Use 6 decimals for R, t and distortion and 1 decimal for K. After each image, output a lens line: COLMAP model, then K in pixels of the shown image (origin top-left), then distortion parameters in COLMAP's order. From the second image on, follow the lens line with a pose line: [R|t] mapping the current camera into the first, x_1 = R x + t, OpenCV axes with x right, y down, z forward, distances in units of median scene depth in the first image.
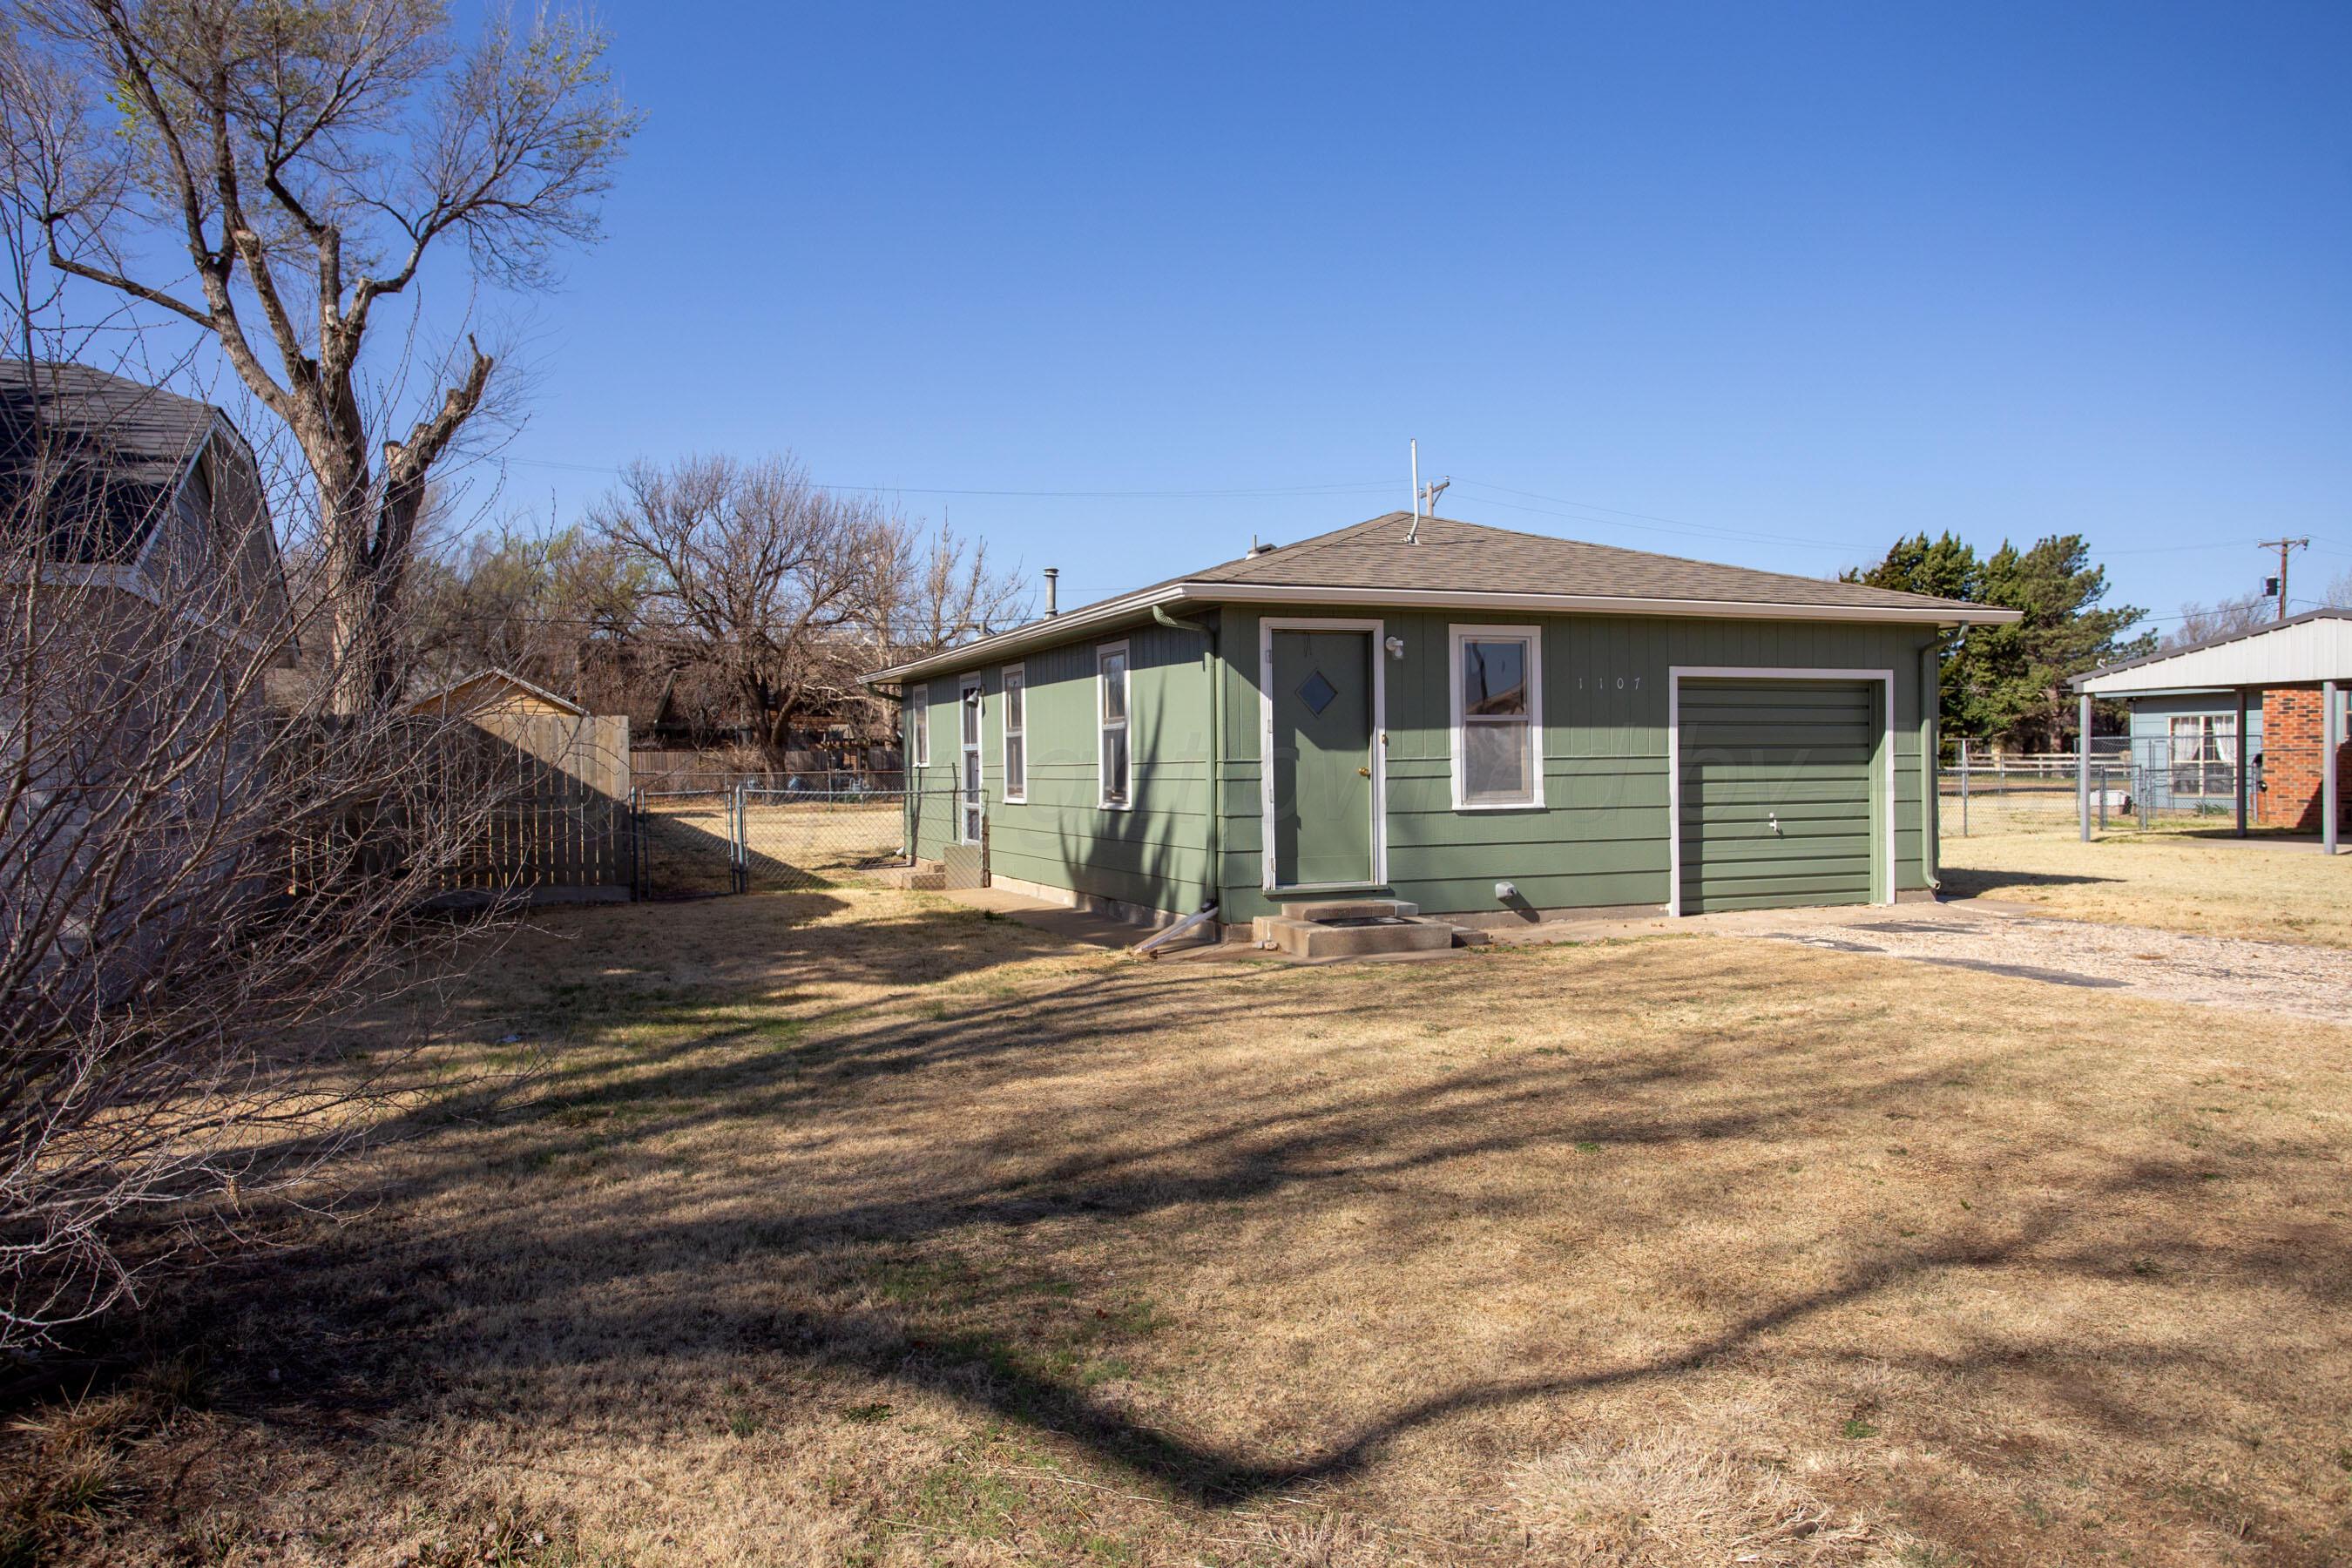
lens RADIAL K [[1699.9, 0, 1178.8], [0, 1699.9, 779.6], [0, 0, 1]] dist [-0.050117, 0.000678]
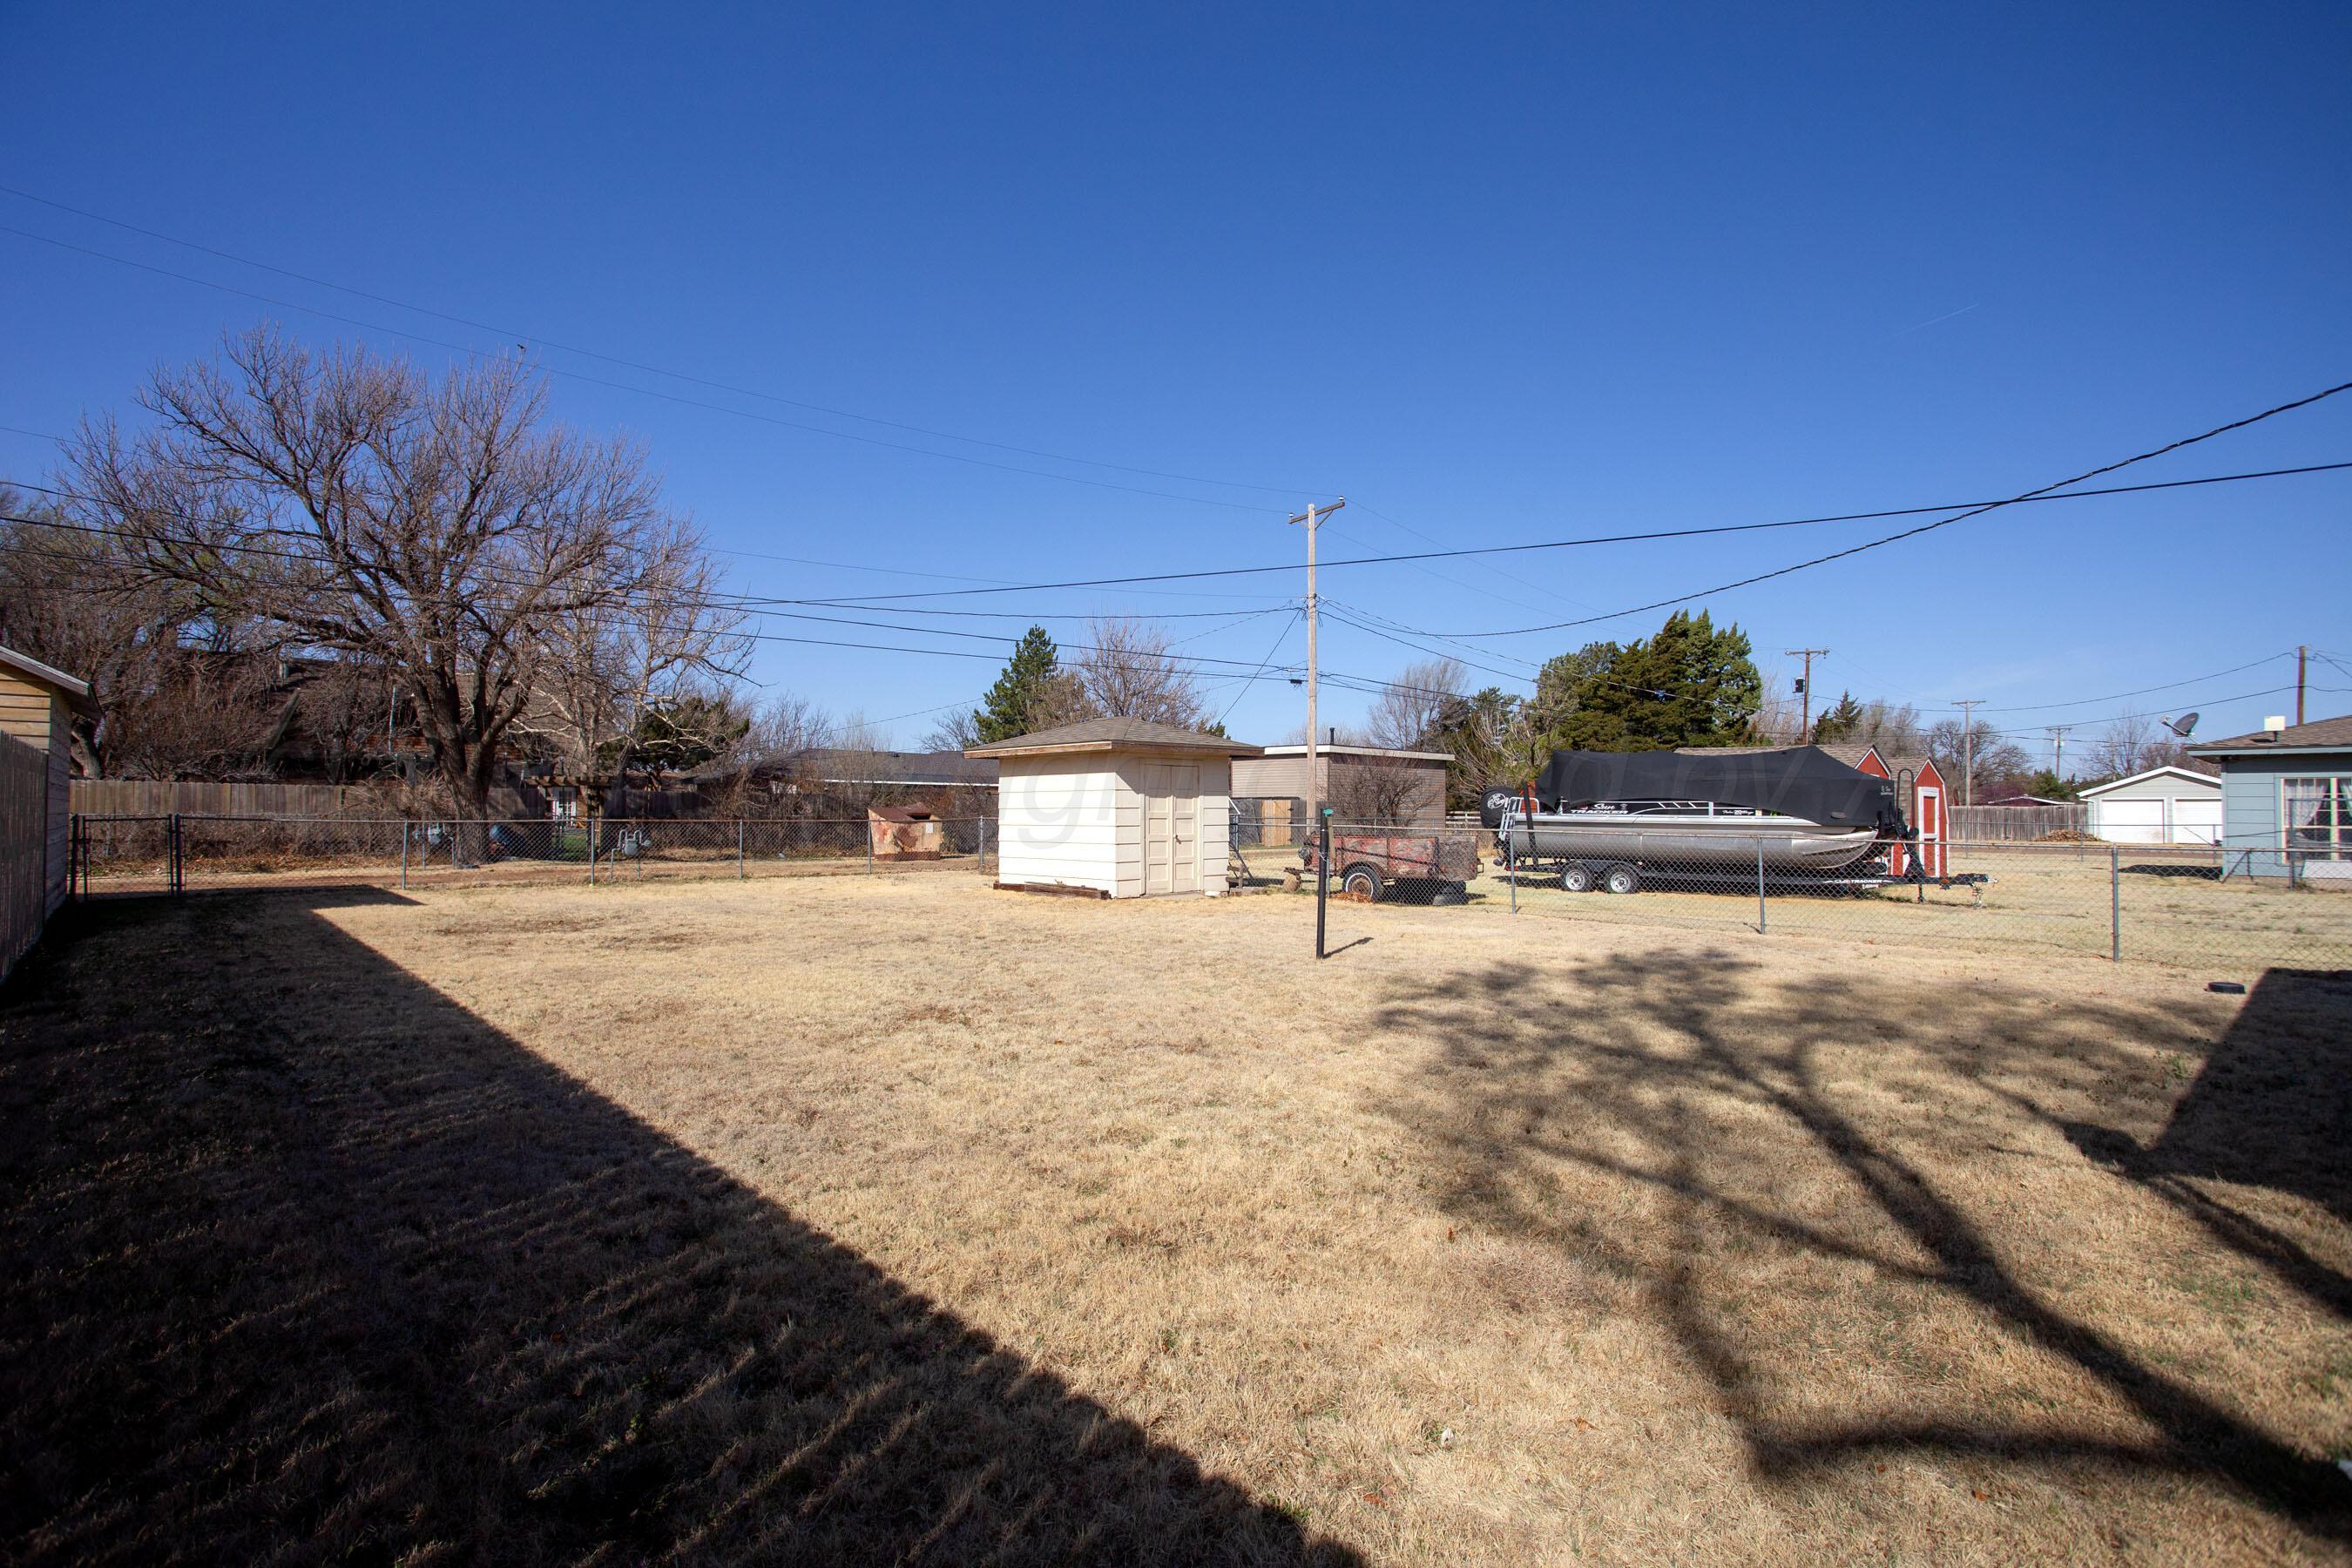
lens RADIAL K [[1165.1, 0, 1179.1], [0, 1165.1, 780.0], [0, 0, 1]] dist [-0.034833, 0.003725]
pose [[0.932238, 0.025009, 0.360981, -0.133131], [-0.011433, 0.999146, -0.039697, -0.003341], [-0.361665, 0.032880, 0.931728, 0.438197]]
